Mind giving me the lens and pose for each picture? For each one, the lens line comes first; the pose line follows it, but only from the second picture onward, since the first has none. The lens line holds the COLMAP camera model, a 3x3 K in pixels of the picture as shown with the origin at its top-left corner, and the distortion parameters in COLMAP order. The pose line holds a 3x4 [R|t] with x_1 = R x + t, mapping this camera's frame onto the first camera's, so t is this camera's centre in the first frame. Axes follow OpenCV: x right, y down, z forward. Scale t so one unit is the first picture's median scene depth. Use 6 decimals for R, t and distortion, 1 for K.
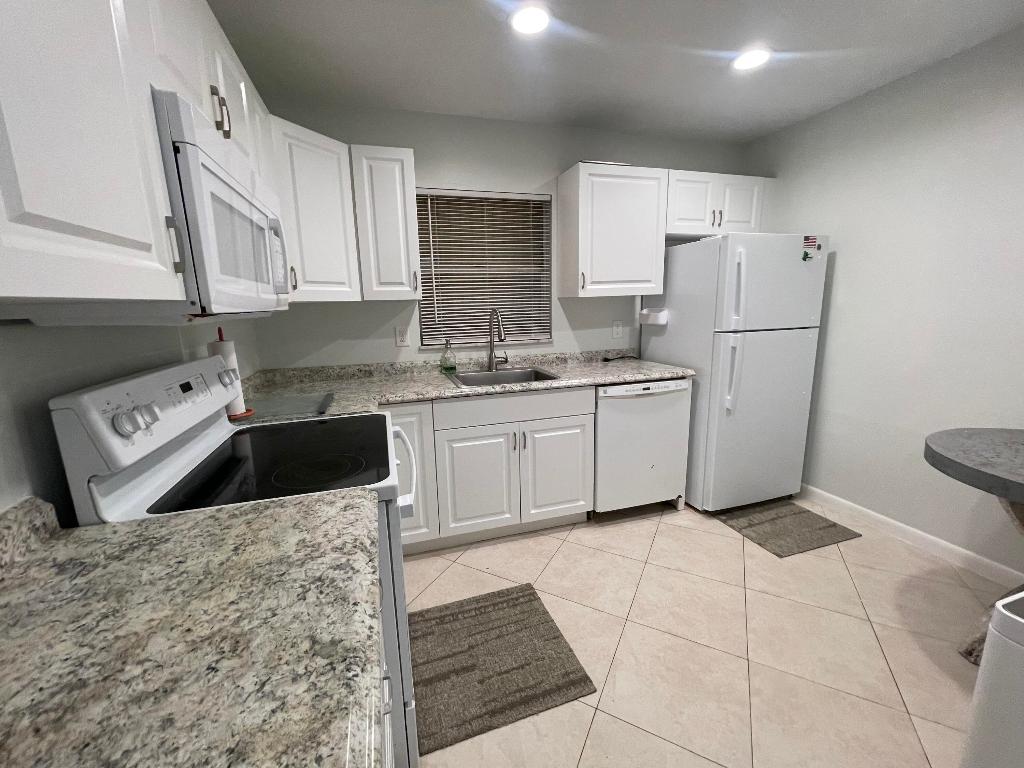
lens RADIAL K [[411.3, 0, 504.6], [0, 411.3, 384.9], [0, 0, 1]] dist [-0.009389, 0.002974]
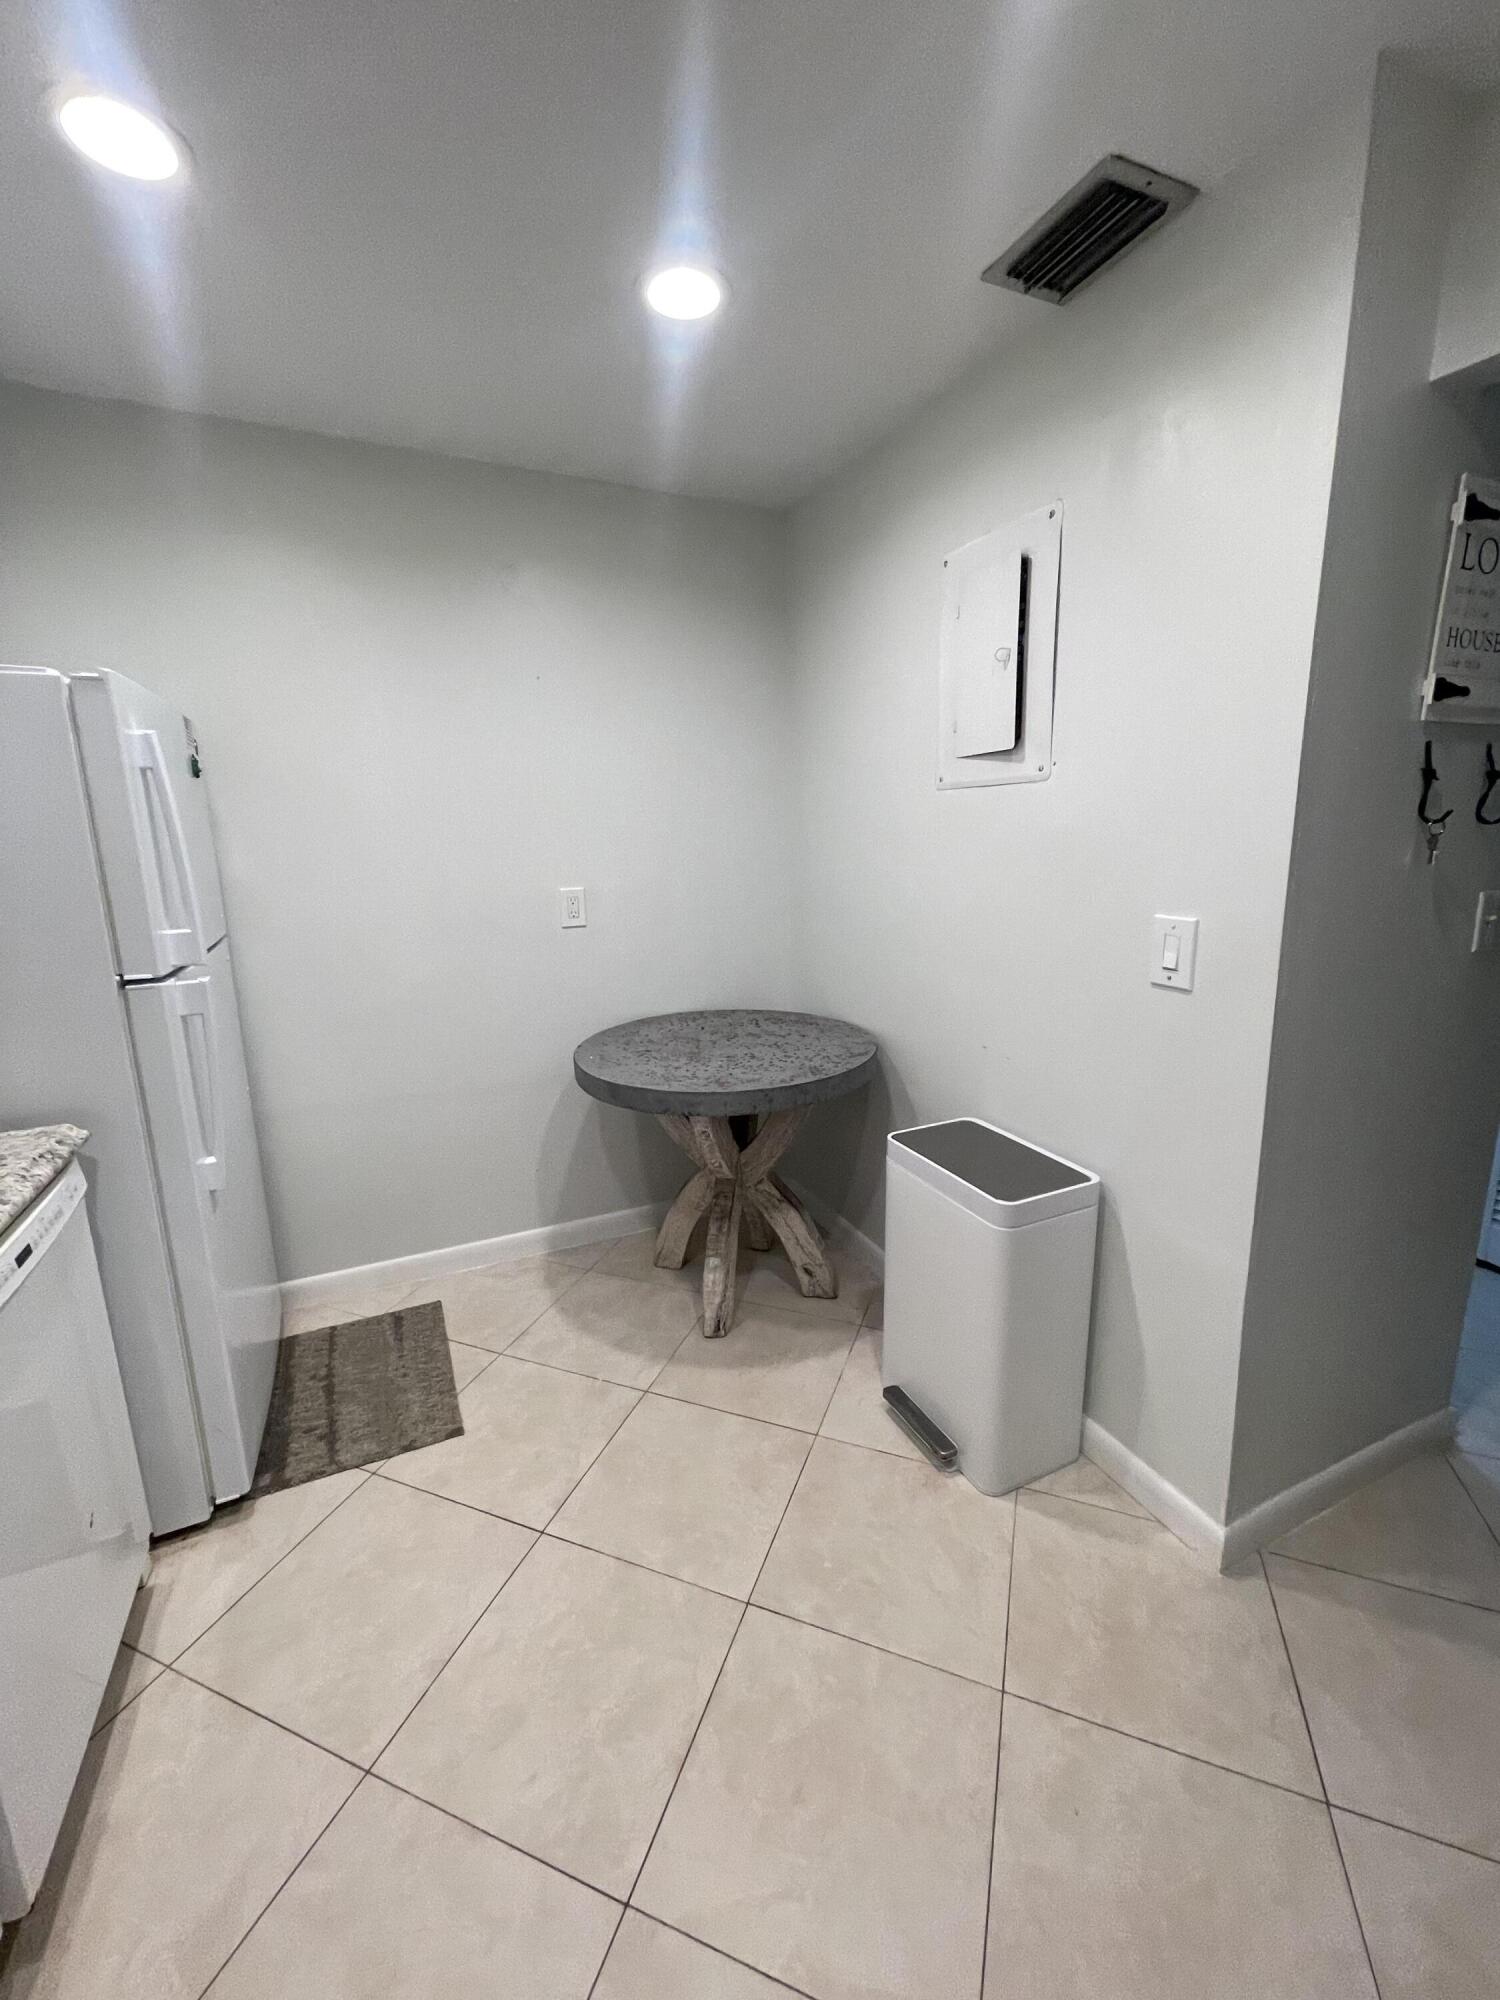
lens RADIAL K [[803.3, 0, 744.7], [0, 803.3, 990.5], [0, 0, 1]] dist [-0.009389, 0.002974]
pose [[-0.126032, -0.165730, 0.978085, -0.161400], [0.215543, 0.957818, 0.190070, -0.157371], [-0.968327, 0.234774, -0.084994, 0.683066]]
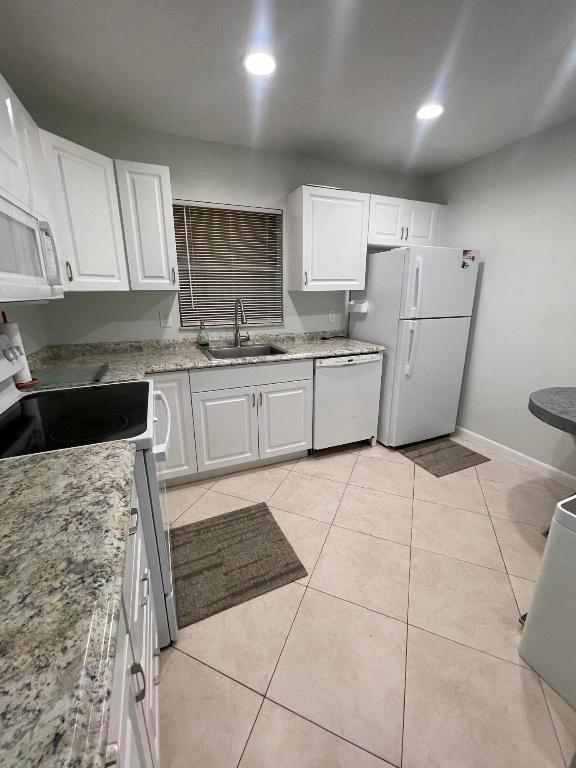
lens RADIAL K [[308.5, 0, 287.9], [0, 308.5, 378.6], [0, 0, 1]] dist [-0.009389, 0.002974]
pose [[0.994471, -0.007601, 0.104733, 0.034374], [-0.000355, 0.997127, 0.075741, -0.009193], [-0.105008, -0.075360, 0.991612, -0.001347]]
